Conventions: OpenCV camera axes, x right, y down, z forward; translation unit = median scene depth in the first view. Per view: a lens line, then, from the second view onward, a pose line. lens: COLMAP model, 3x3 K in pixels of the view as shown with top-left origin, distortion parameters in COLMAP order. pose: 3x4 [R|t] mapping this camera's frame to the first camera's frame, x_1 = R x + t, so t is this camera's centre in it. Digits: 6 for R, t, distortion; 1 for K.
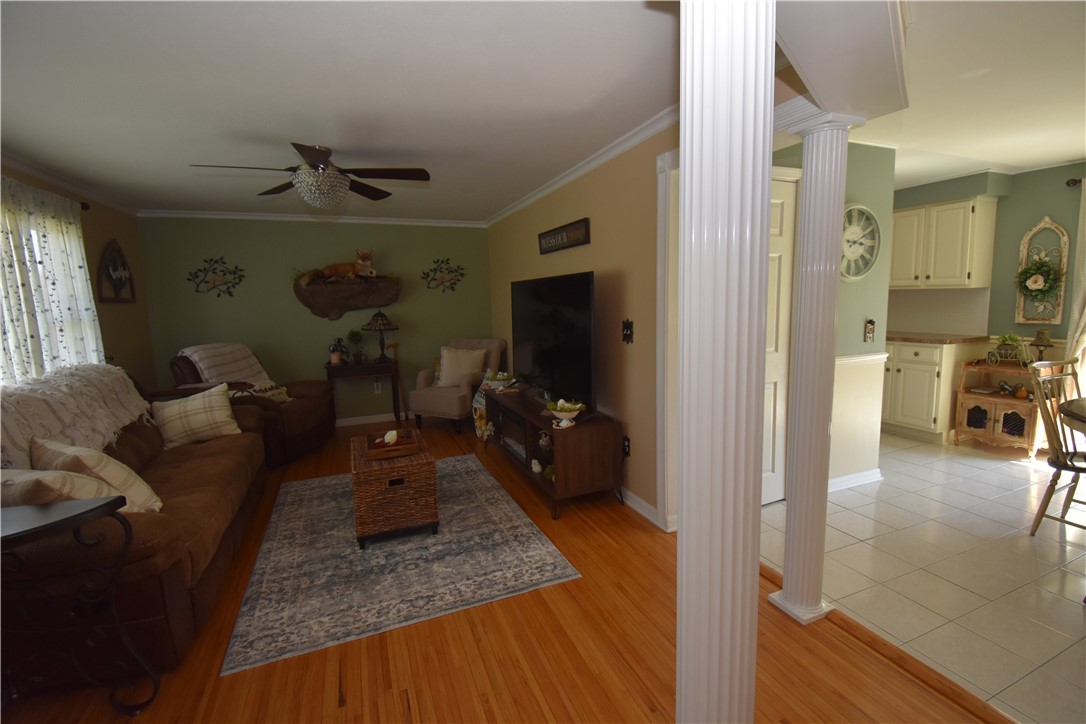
lens RADIAL K [[480.2, 0, 547.5], [0, 480.2, 361.8], [0, 0, 1]] dist [0.021517, -0.026884]
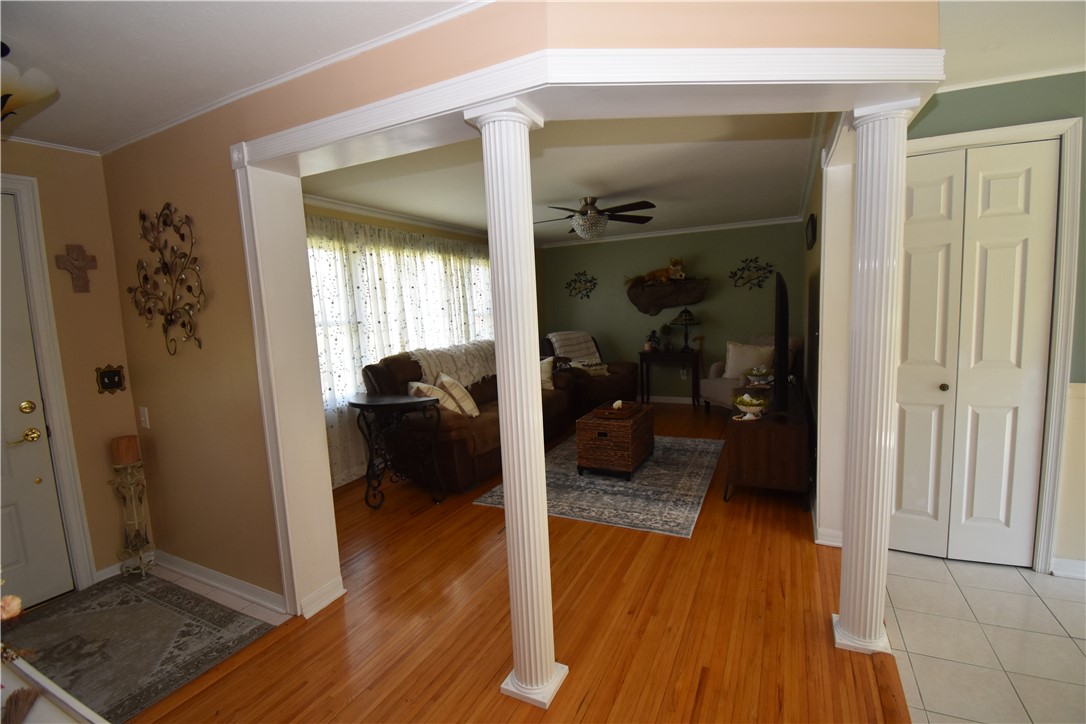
lens RADIAL K [[480.2, 0, 547.5], [0, 480.2, 361.8], [0, 0, 1]] dist [0.021517, -0.026884]
pose [[0.663955, 0.082353, -0.743224, 0.471404], [-0.071572, 0.996353, 0.046462, -0.009863], [0.744340, 0.022345, 0.667427, -0.038833]]
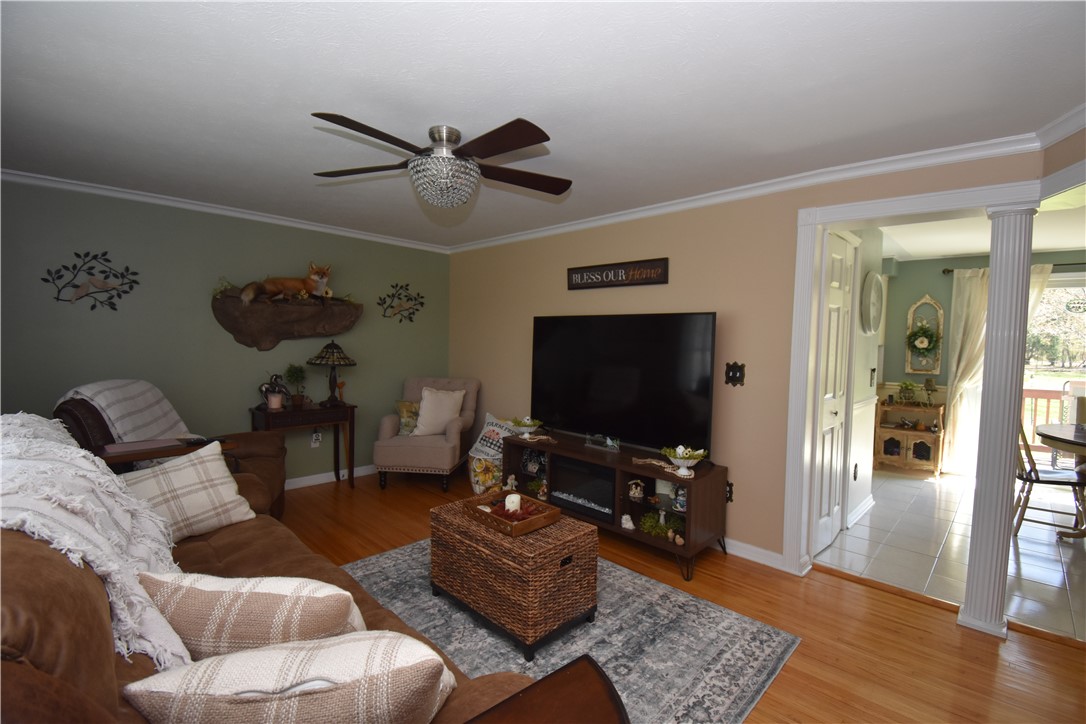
lens RADIAL K [[480.2, 0, 547.5], [0, 480.2, 361.8], [0, 0, 1]] dist [0.021517, -0.026884]
pose [[0.916273, 0.029156, 0.399491, -0.525919], [0.004941, 0.996449, -0.084056, -0.006017], [-0.400523, 0.078992, 0.912875, 0.215739]]
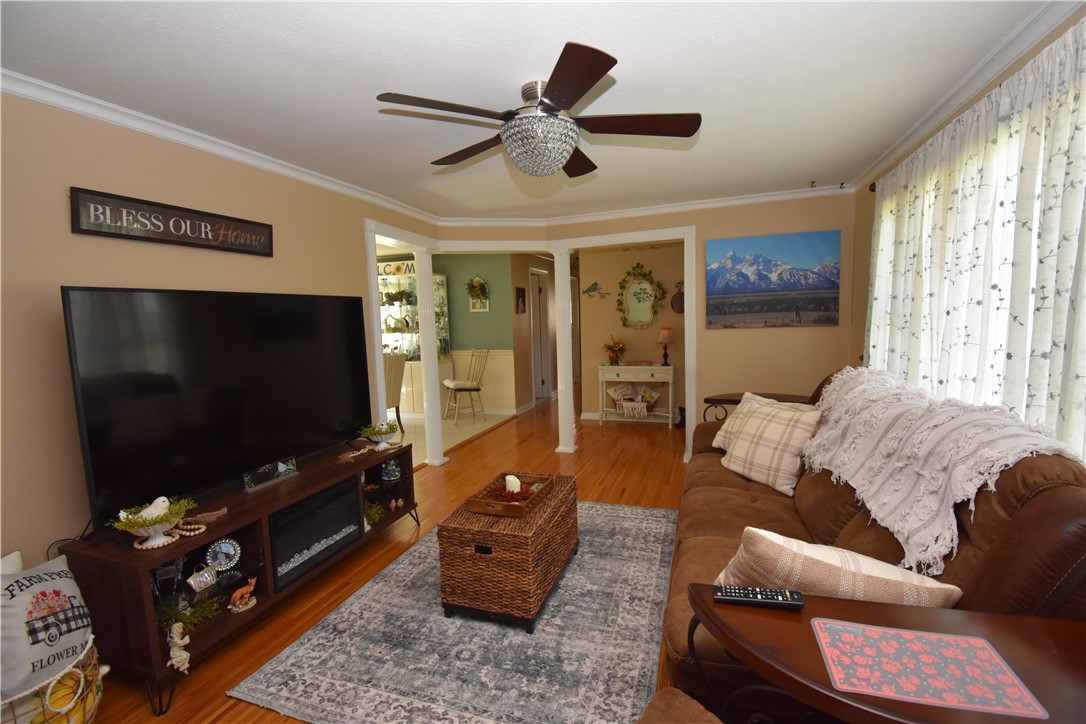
lens RADIAL K [[480.2, 0, 547.5], [0, 480.2, 361.8], [0, 0, 1]] dist [0.021517, -0.026884]
pose [[-0.751619, -0.011079, 0.659504, -0.793077], [0.138828, 0.974805, 0.174594, -0.152899], [-0.644822, 0.222786, -0.731144, 1.331250]]
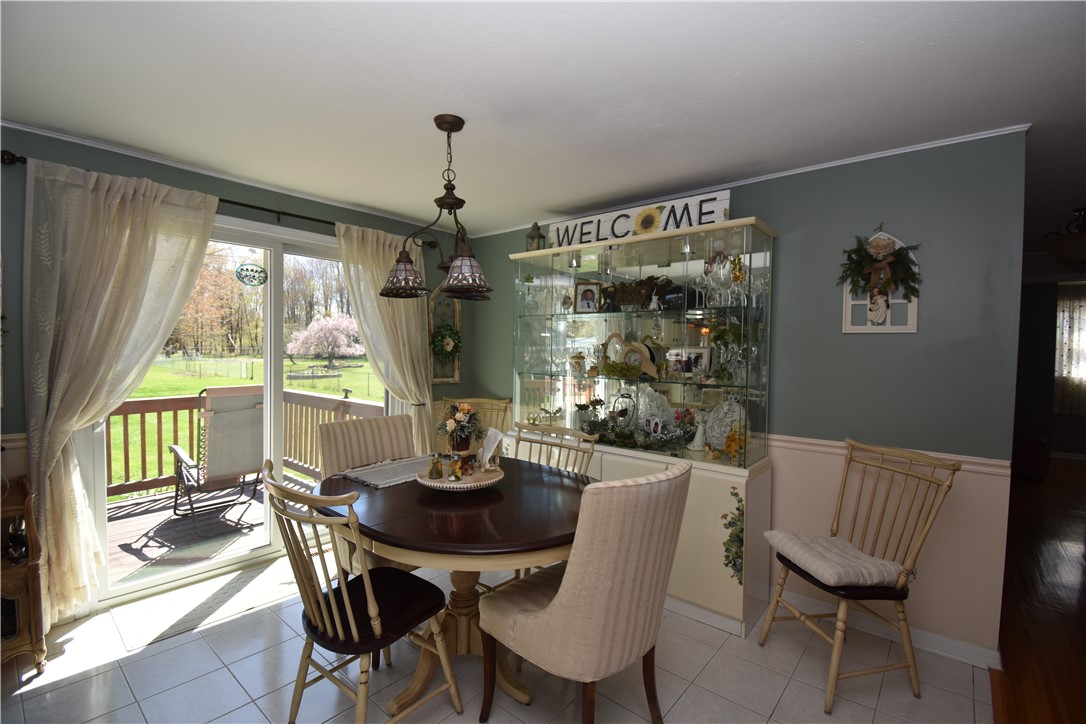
lens RADIAL K [[480.2, 0, 547.5], [0, 480.2, 361.8], [0, 0, 1]] dist [0.021517, -0.026884]
pose [[-0.473162, -0.002908, 0.880970, 0.323477], [0.112919, 0.991546, 0.063920, -0.104503], [-0.873709, 0.129723, -0.468834, 0.760573]]
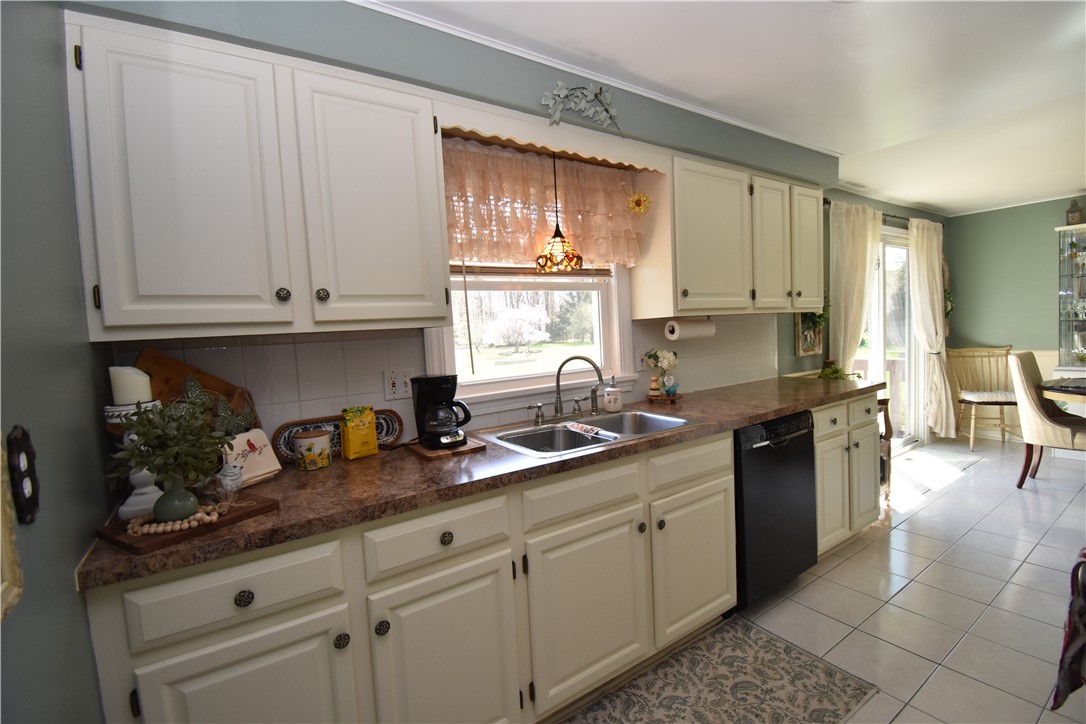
lens RADIAL K [[480.2, 0, 547.5], [0, 480.2, 361.8], [0, 0, 1]] dist [0.021517, -0.026884]
pose [[-0.207177, -0.020701, 0.978084, 0.300763], [0.184044, 0.981100, 0.059749, -0.237325], [-0.960836, 0.192389, -0.199451, 1.855267]]
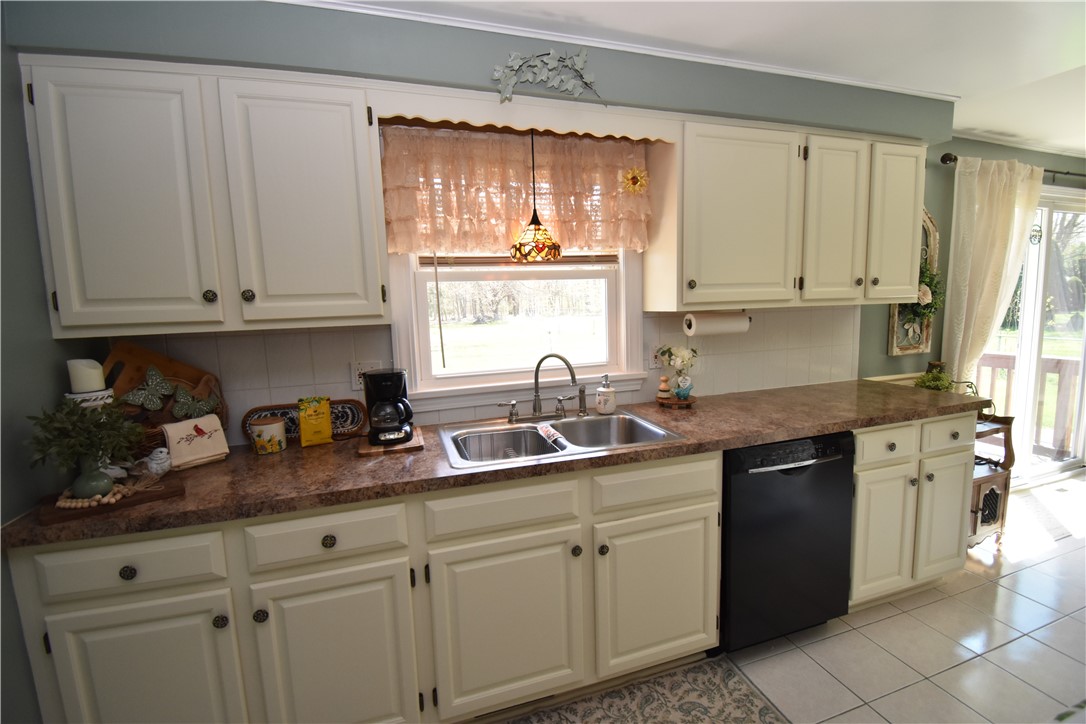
lens RADIAL K [[480.2, 0, 547.5], [0, 480.2, 361.8], [0, 0, 1]] dist [0.021517, -0.026884]
pose [[0.068463, -0.091685, 0.993432, 0.325455], [0.157311, 0.984303, 0.080002, -0.237881], [-0.985173, 0.150801, 0.081811, 1.664422]]
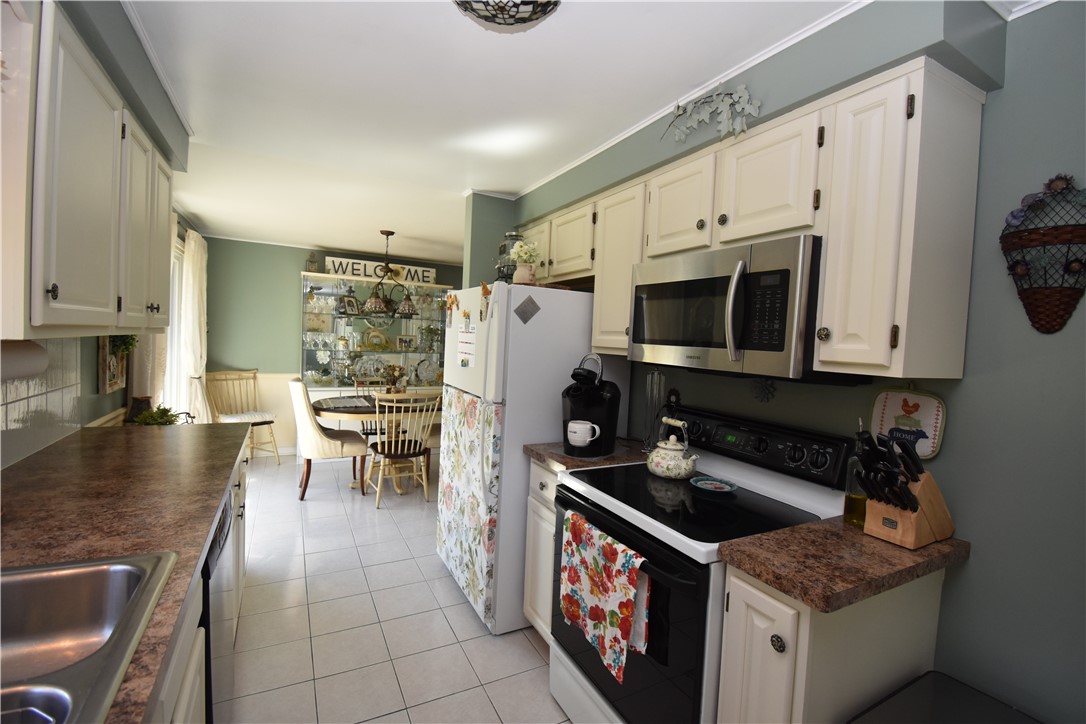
lens RADIAL K [[480.2, 0, 547.5], [0, 480.2, 361.8], [0, 0, 1]] dist [0.021517, -0.026884]
pose [[-0.994050, -0.009971, -0.108467, 0.617991], [-0.029369, 0.983457, 0.178745, -0.273928], [0.104891, 0.180867, -0.977898, 1.863059]]
